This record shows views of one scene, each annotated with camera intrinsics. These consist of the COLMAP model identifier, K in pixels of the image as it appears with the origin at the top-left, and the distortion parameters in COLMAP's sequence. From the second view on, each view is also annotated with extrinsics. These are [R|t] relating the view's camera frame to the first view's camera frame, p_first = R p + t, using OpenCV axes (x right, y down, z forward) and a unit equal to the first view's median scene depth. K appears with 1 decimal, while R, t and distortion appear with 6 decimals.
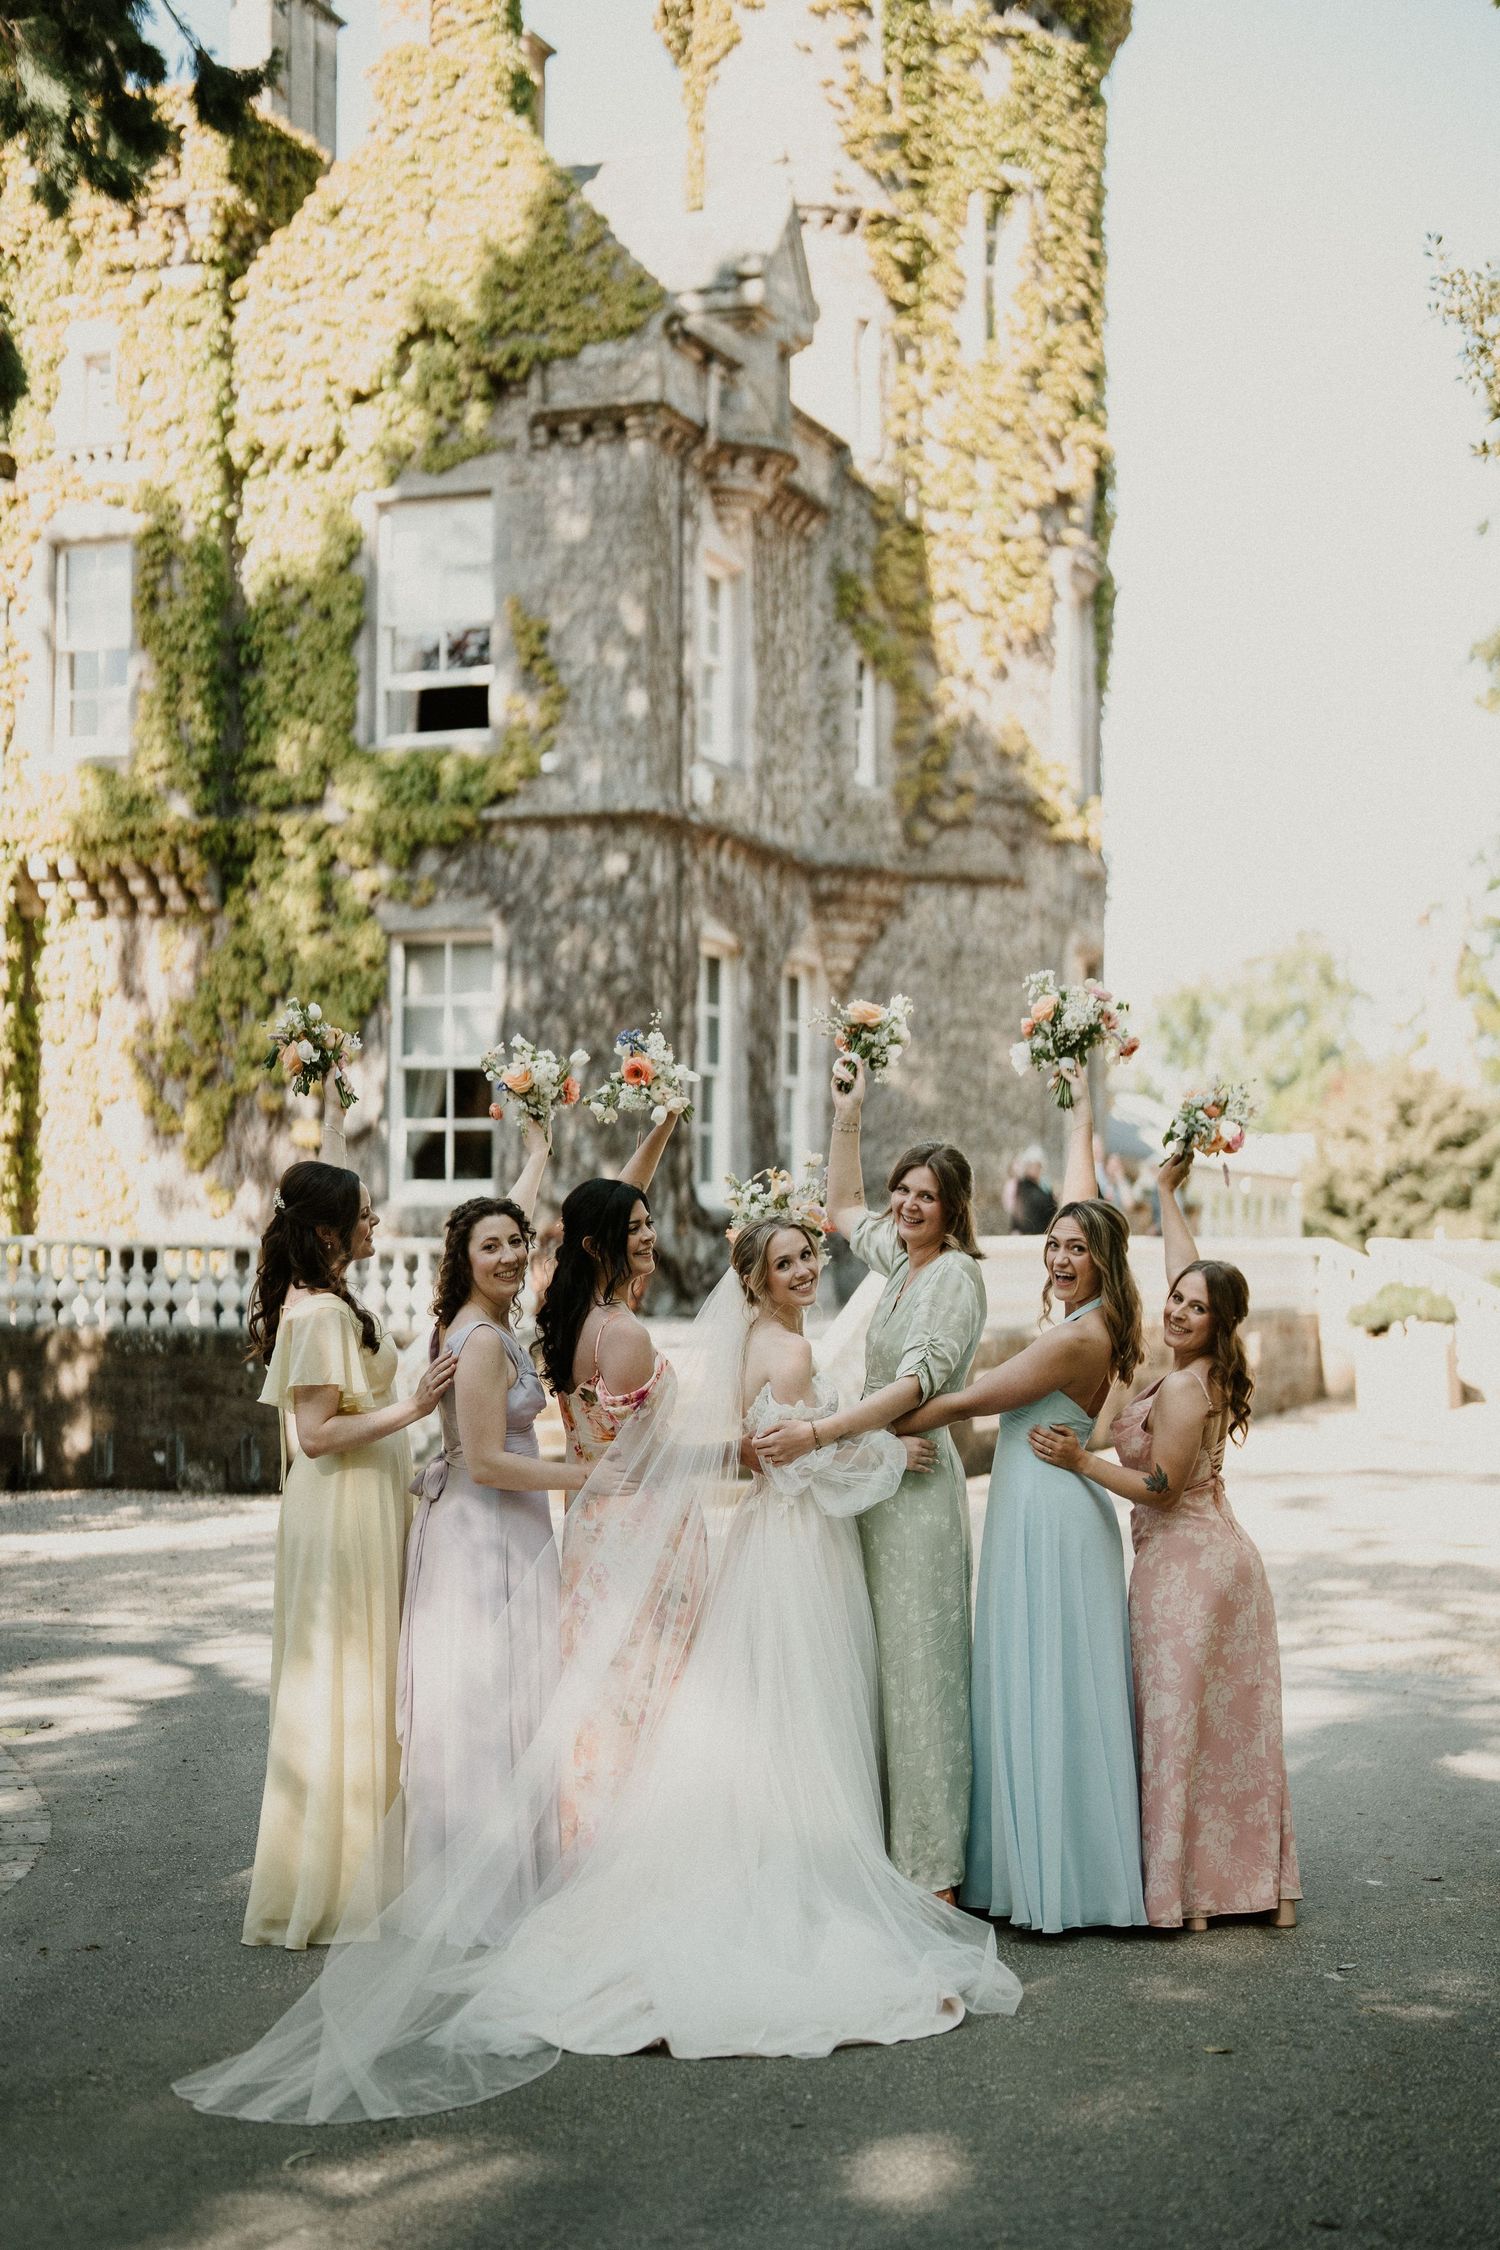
lens RADIAL K [[3325.2, 0, 750.0], [0, 3325.2, 1125.0], [0, 0, 1]] dist [-0.133845, 1.188834]
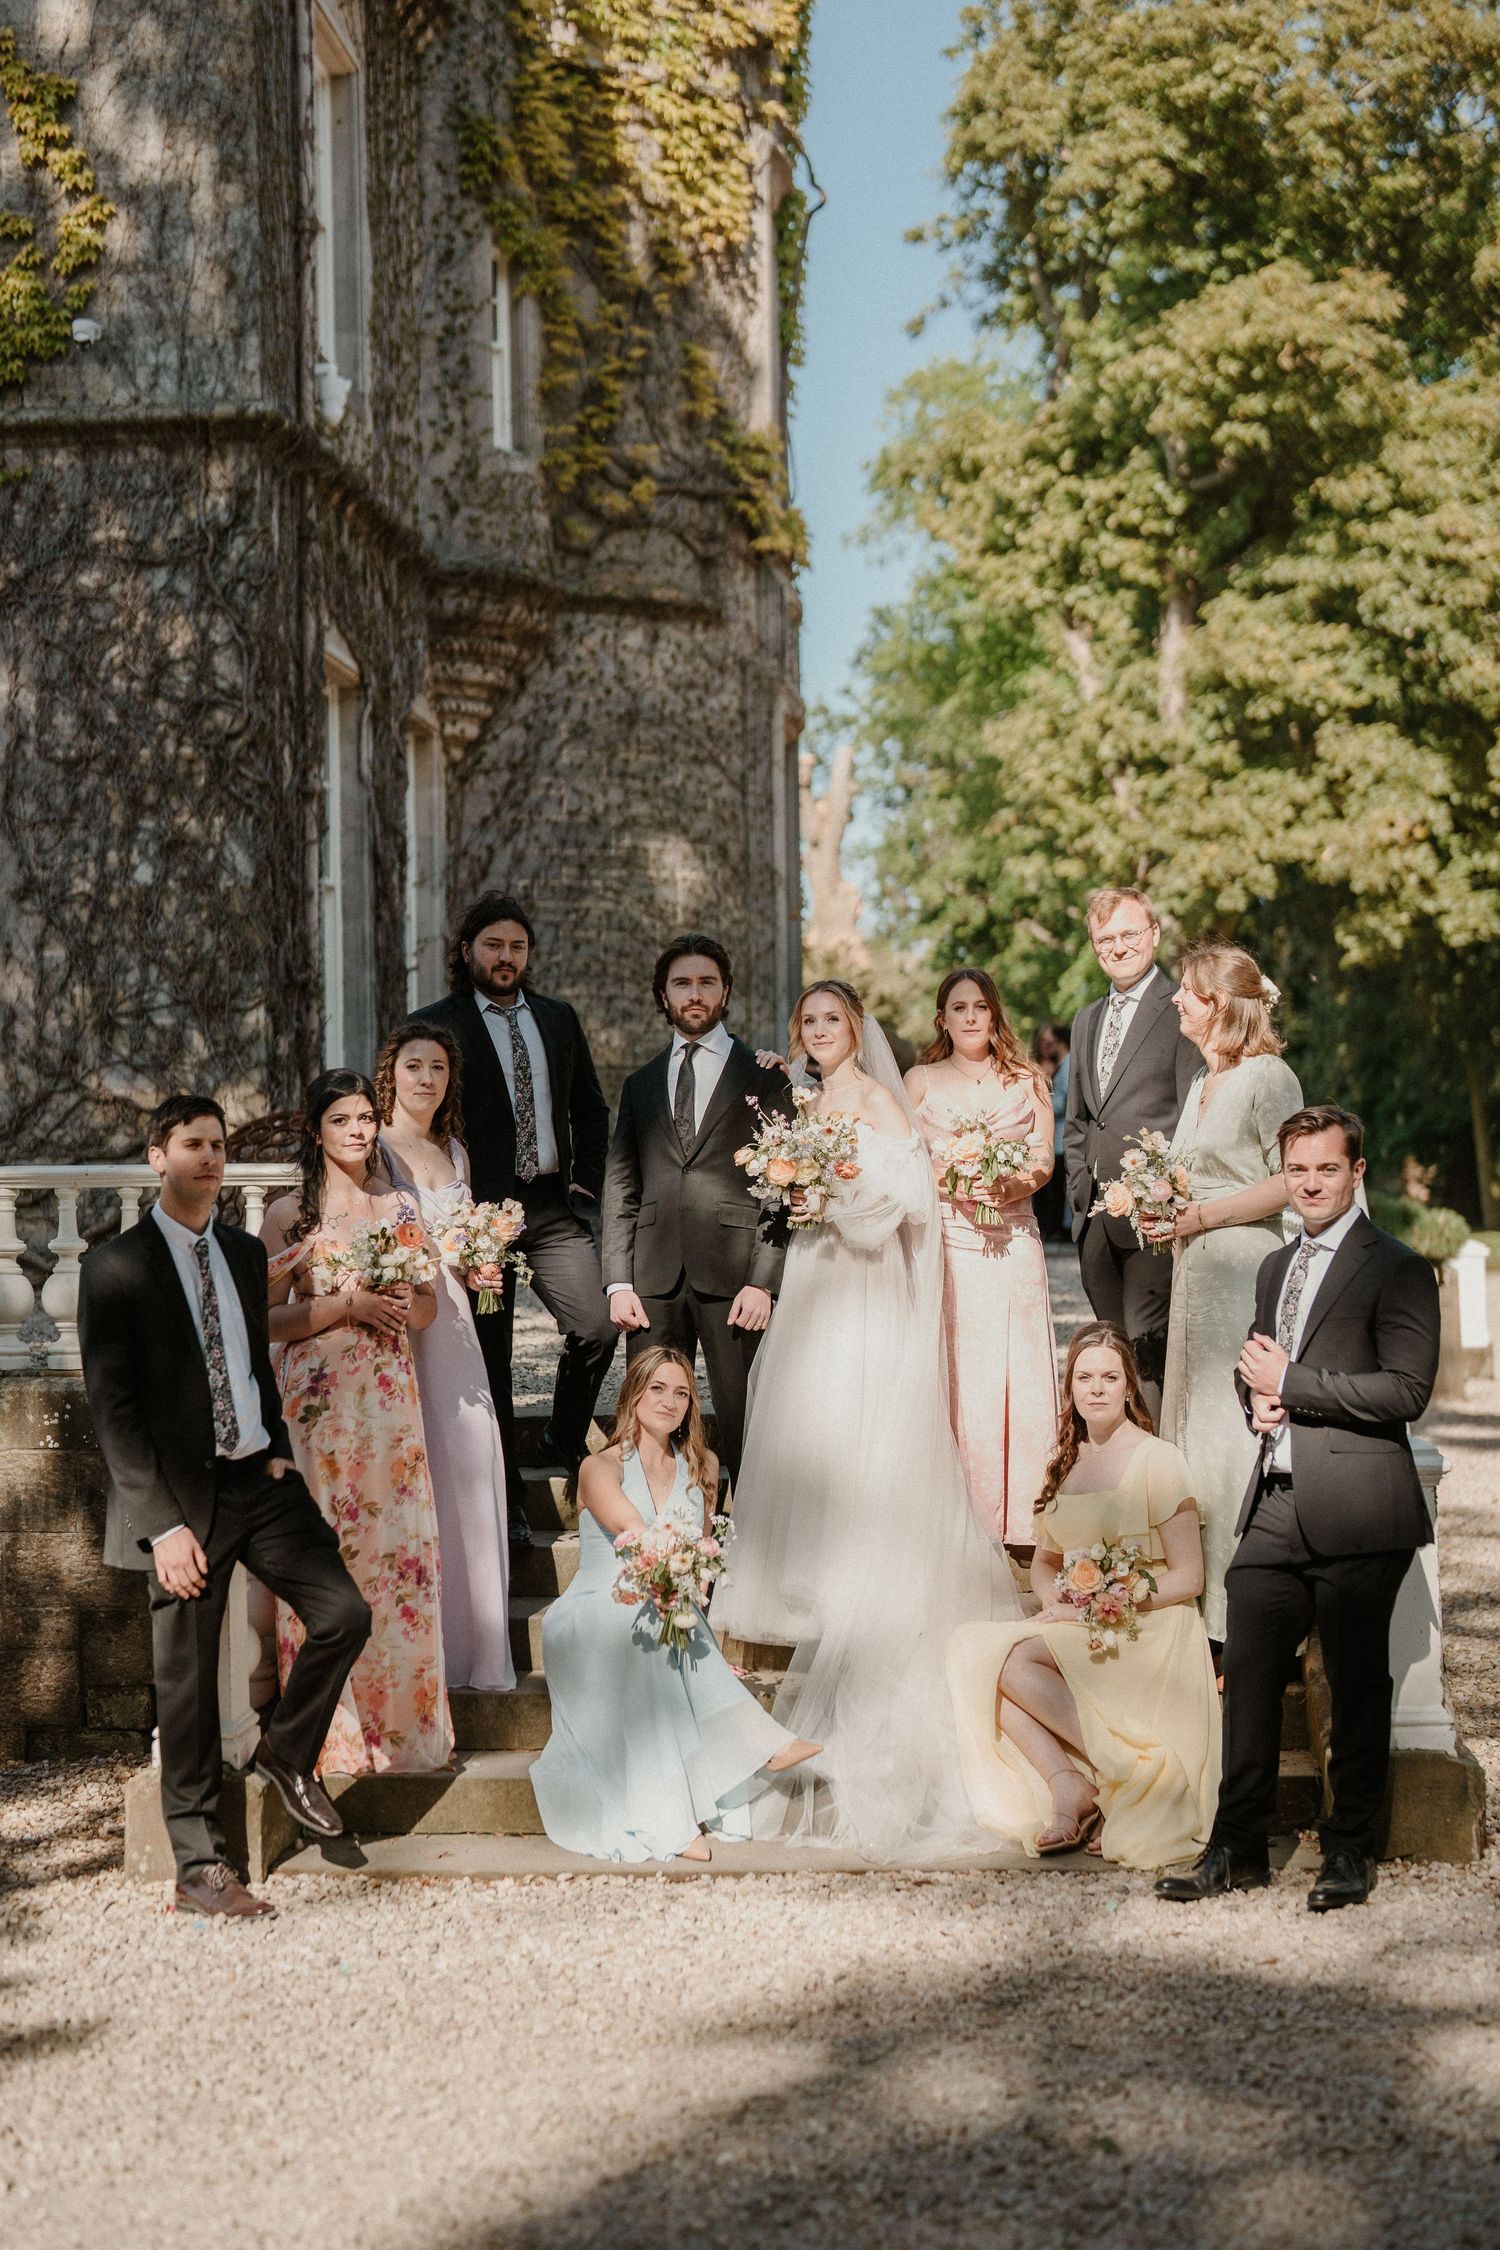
lens RADIAL K [[3179.0, 0, 691.6], [0, 3179.0, 1061.0], [0, 0, 1]] dist [-0.132849, 1.120157]
pose [[0.967272, -0.008827, 0.253587, -0.092189], [0.007456, 0.999952, 0.006366, 0.013421], [-0.253631, -0.004267, 0.967292, 0.410903]]
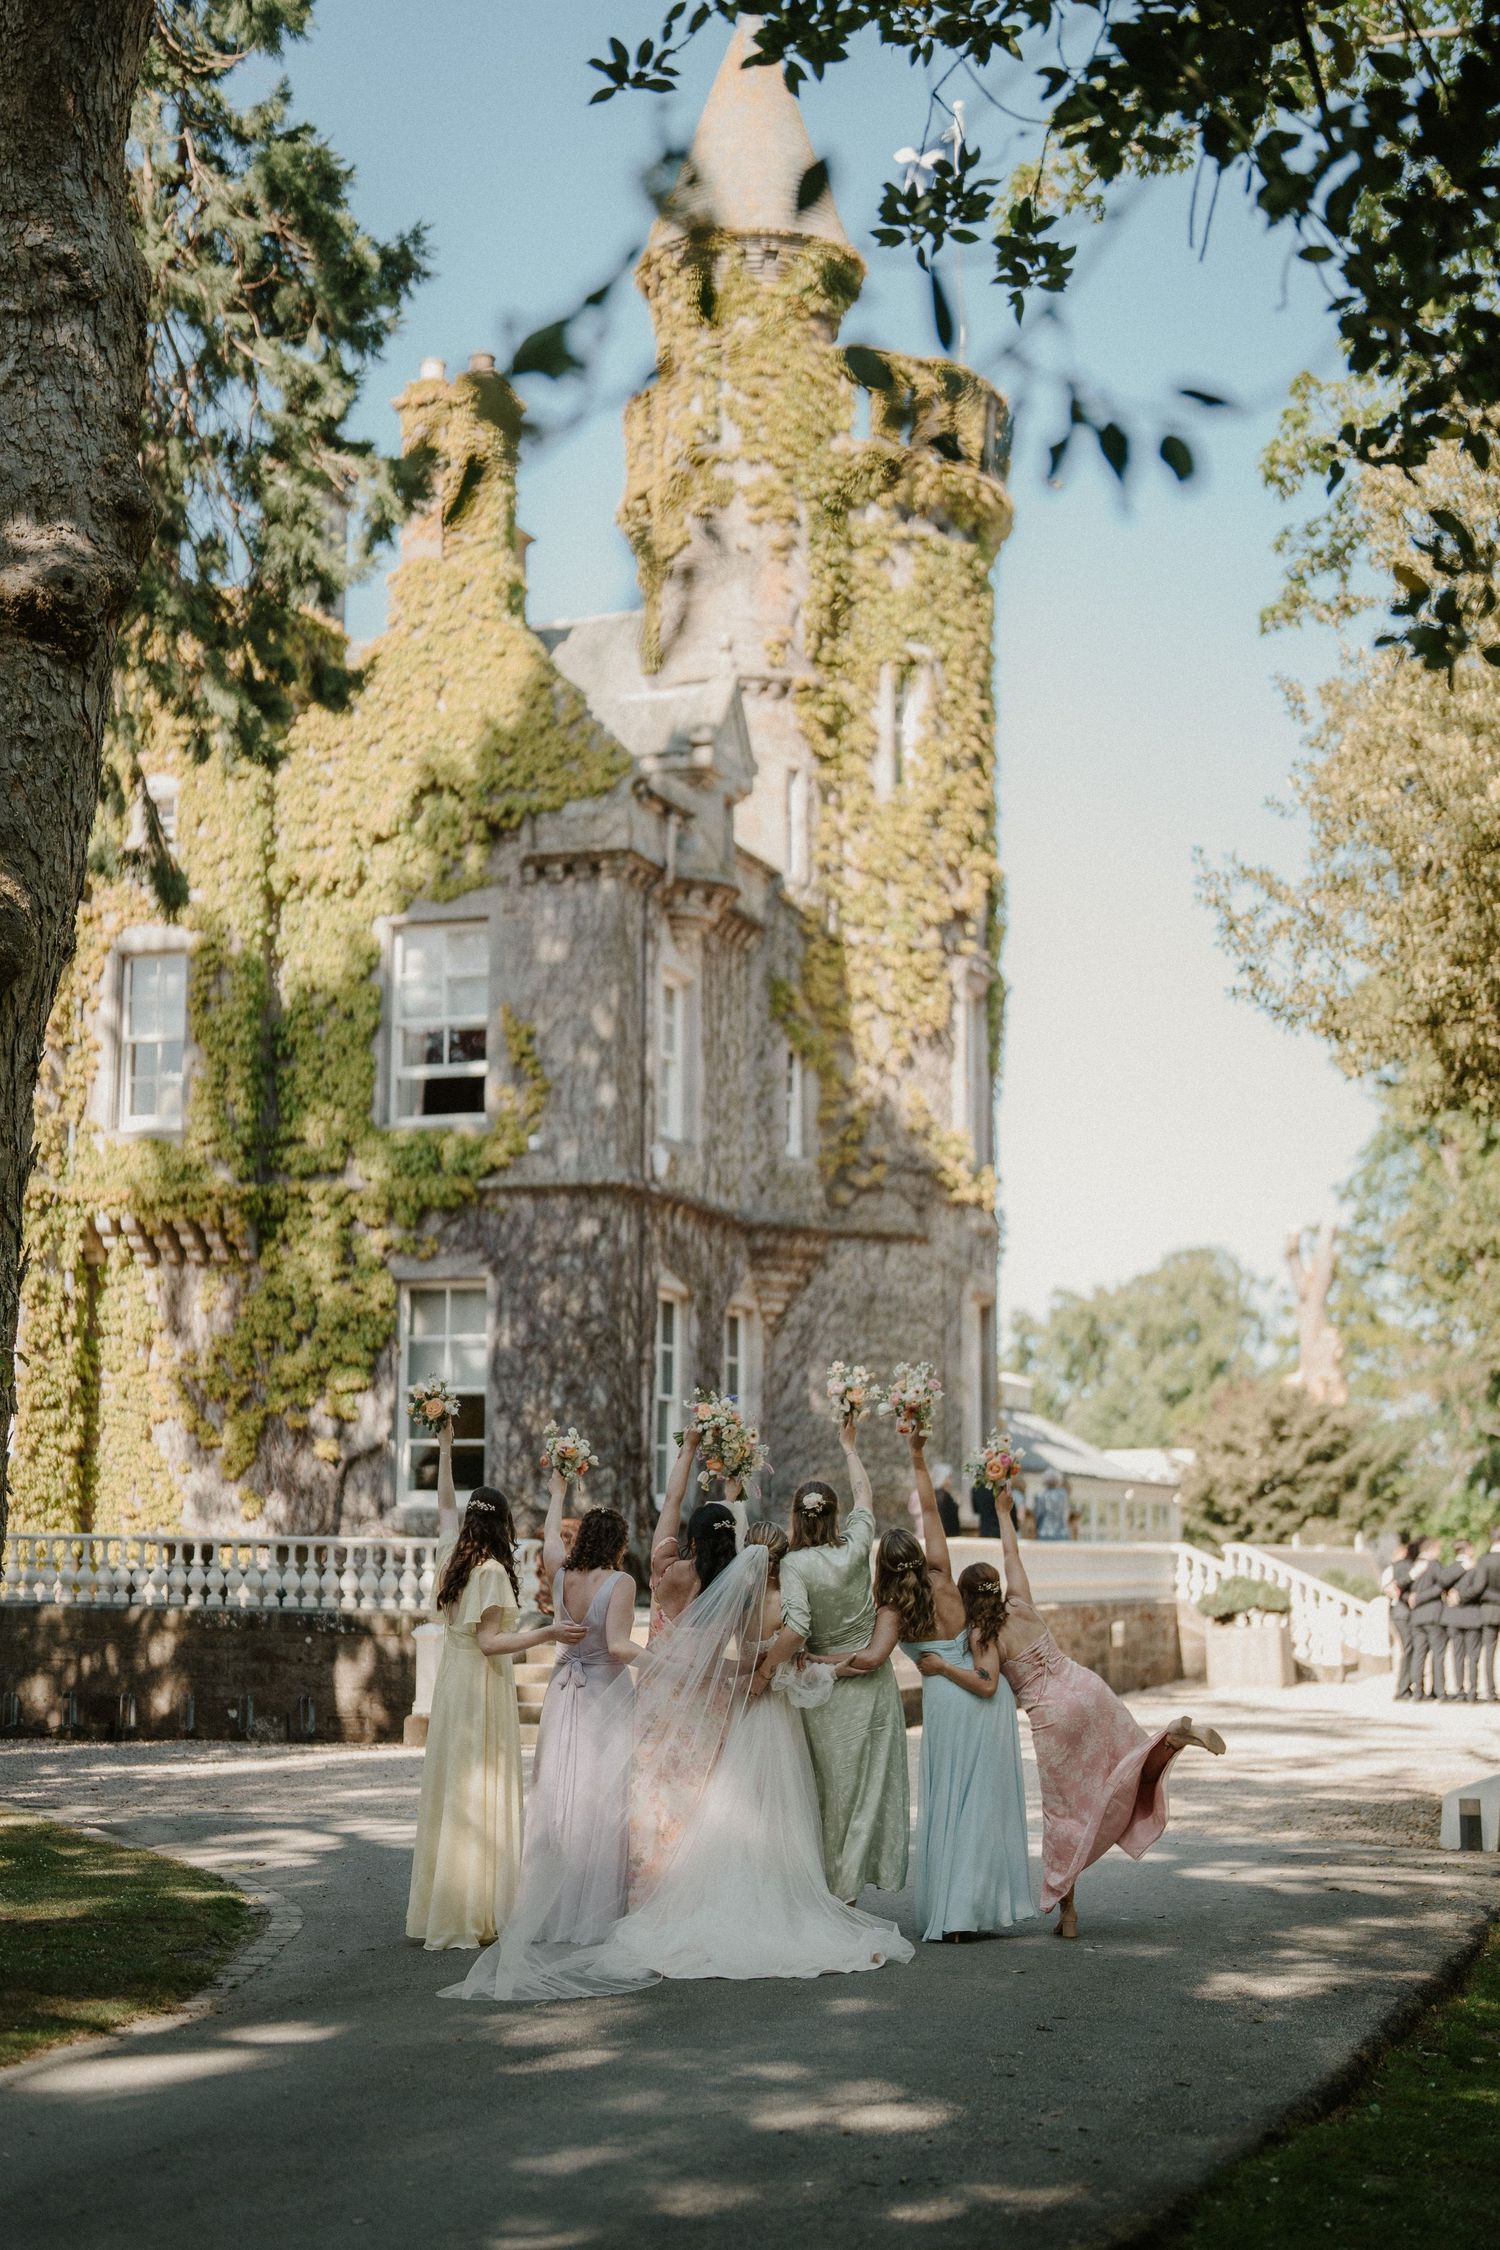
lens RADIAL K [[3179.0, 0, 691.6], [0, 3179.0, 1061.0], [0, 0, 1]] dist [-0.132849, 1.120157]
pose [[0.999967, 0.005808, 0.005726, -0.009434], [-0.005103, 0.993207, -0.116246, -0.003971], [-0.006362, 0.116213, 0.993204, -0.144412]]
